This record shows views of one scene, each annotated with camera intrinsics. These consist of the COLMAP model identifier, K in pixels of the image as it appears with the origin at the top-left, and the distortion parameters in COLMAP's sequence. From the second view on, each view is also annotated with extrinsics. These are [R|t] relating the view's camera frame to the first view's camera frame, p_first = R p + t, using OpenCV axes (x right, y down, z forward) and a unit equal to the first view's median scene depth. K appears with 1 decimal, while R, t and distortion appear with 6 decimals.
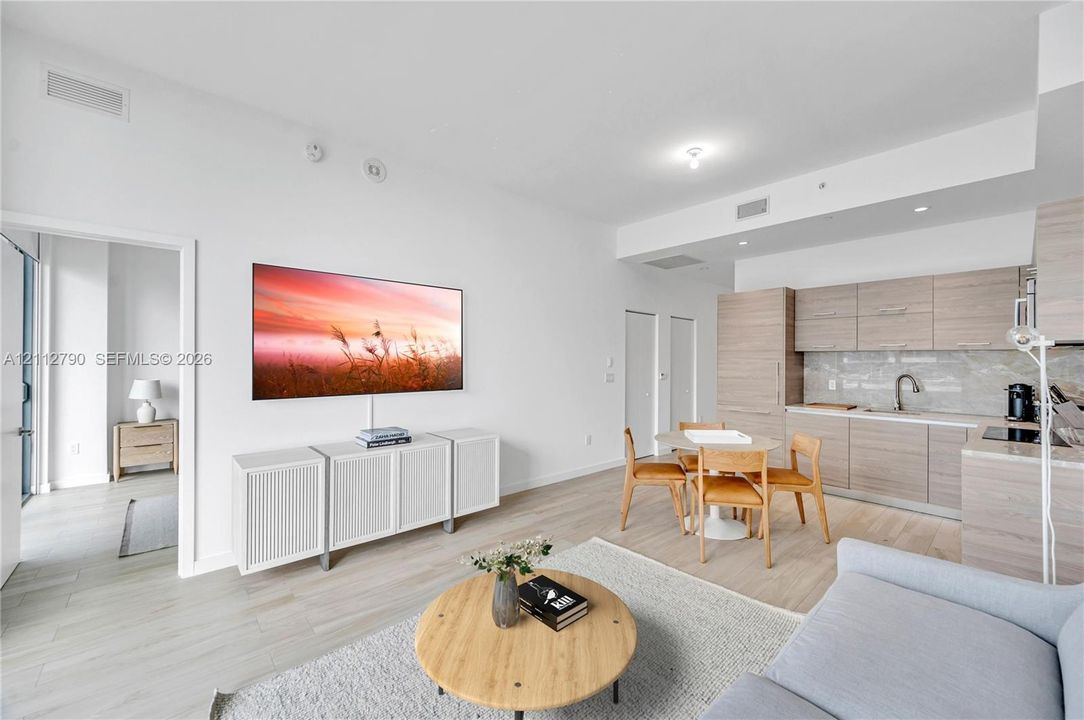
lens RADIAL K [[428.2, 0, 555.6], [0, 428.2, 358.8], [0, 0, 1]] dist [0.005805, -0.000136]
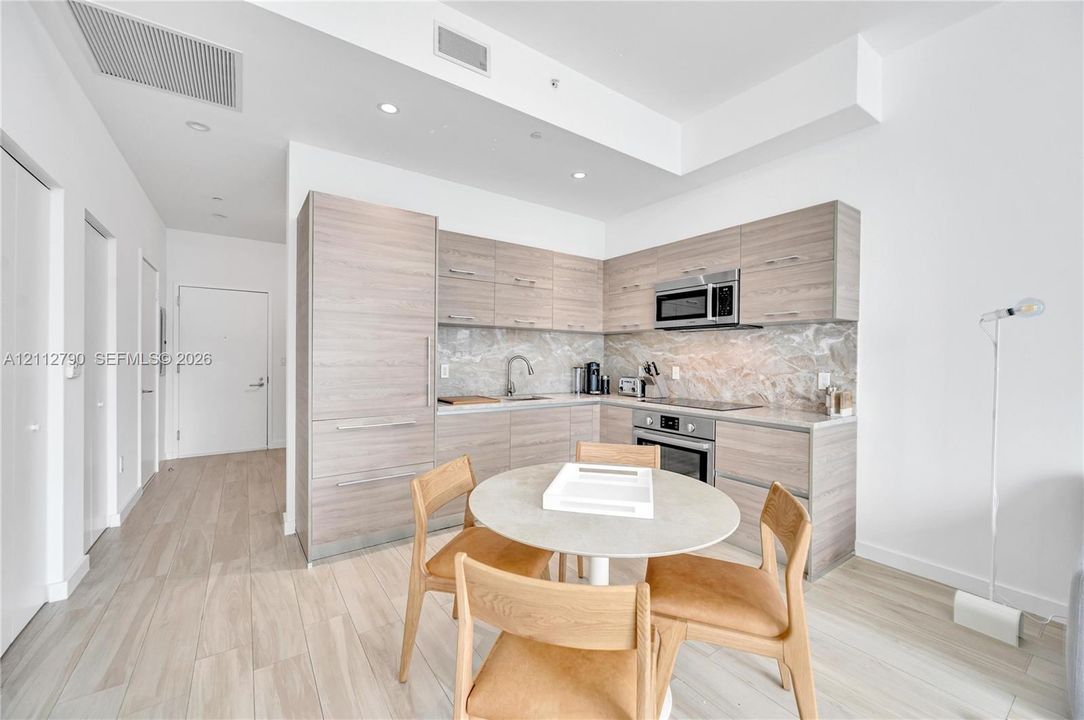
lens RADIAL K [[428.2, 0, 538.5], [0, 428.2, 360.4], [0, 0, 1]] dist [0.005805, -0.000136]
pose [[0.154241, -0.009539, 0.987987, -0.079581], [-0.012943, 0.999848, 0.011674, 0.041551], [-0.987948, -0.014588, 0.154094, 0.960513]]
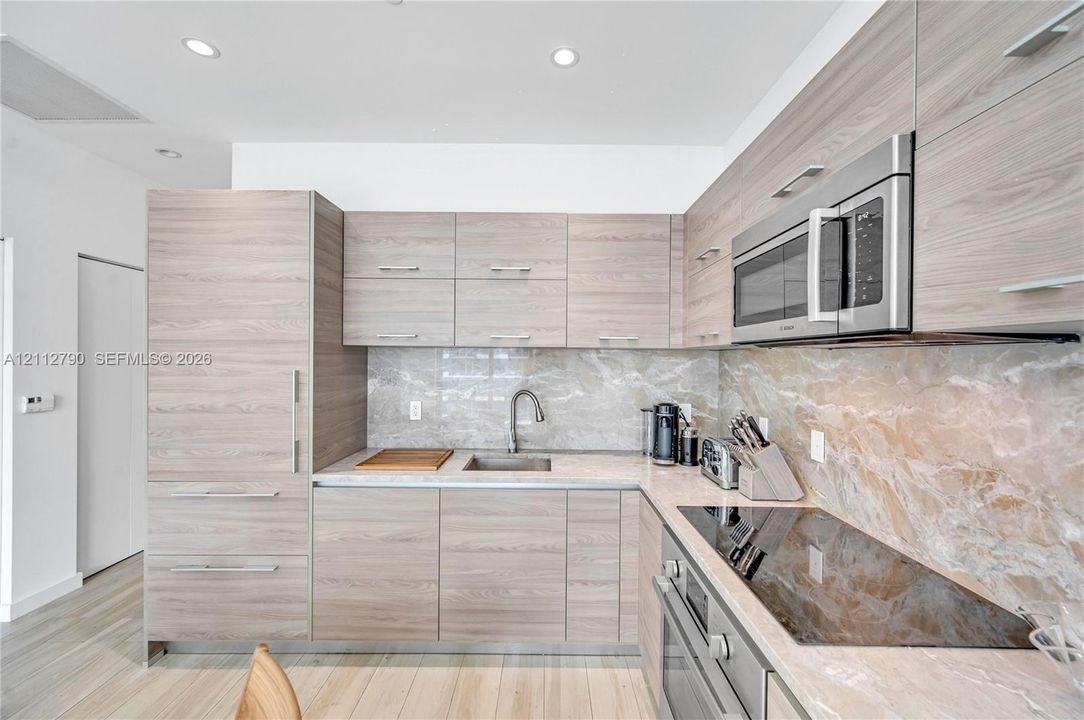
lens RADIAL K [[428.2, 0, 537.9], [0, 428.2, 361.7], [0, 0, 1]] dist [0.005805, -0.000136]
pose [[0.690758, -0.003901, 0.723076, 0.486668], [-0.006656, 0.999909, 0.011753, -0.008709], [-0.723055, -0.012932, 0.690669, 0.697300]]
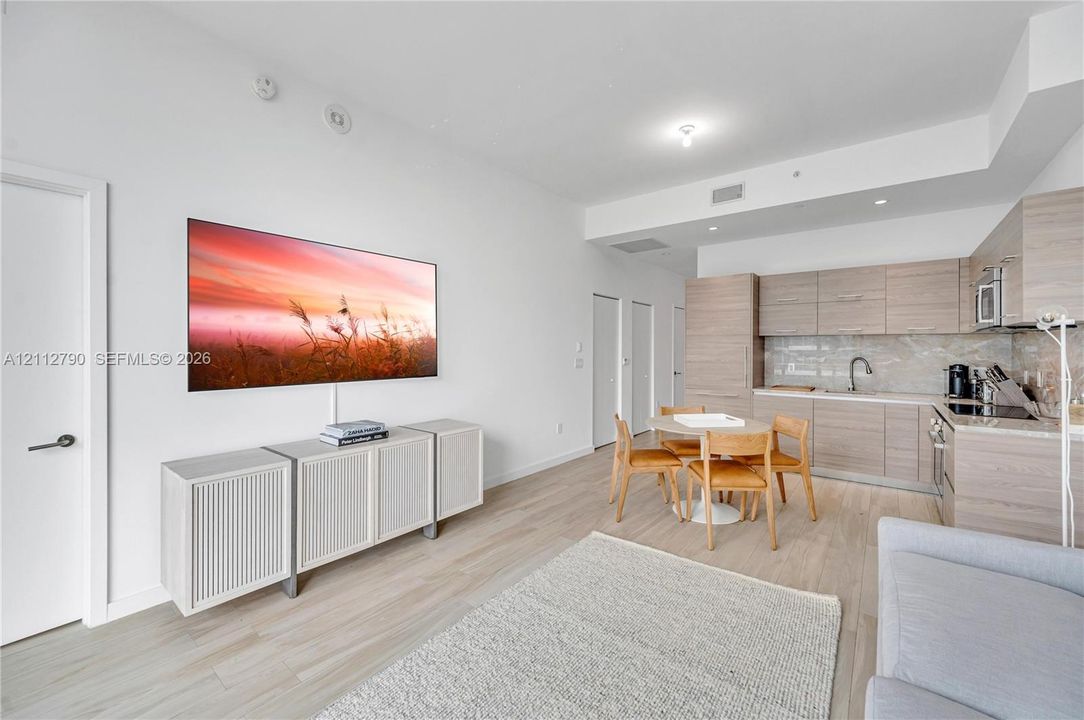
lens RADIAL K [[428.2, 0, 553.2], [0, 428.2, 347.9], [0, 0, 1]] dist [0.005805, -0.000136]
pose [[0.985566, -0.000717, 0.169289, -0.140148], [0.000677, 1.000000, 0.000297, 0.014630], [-0.169289, -0.000179, 0.985566, 0.084422]]
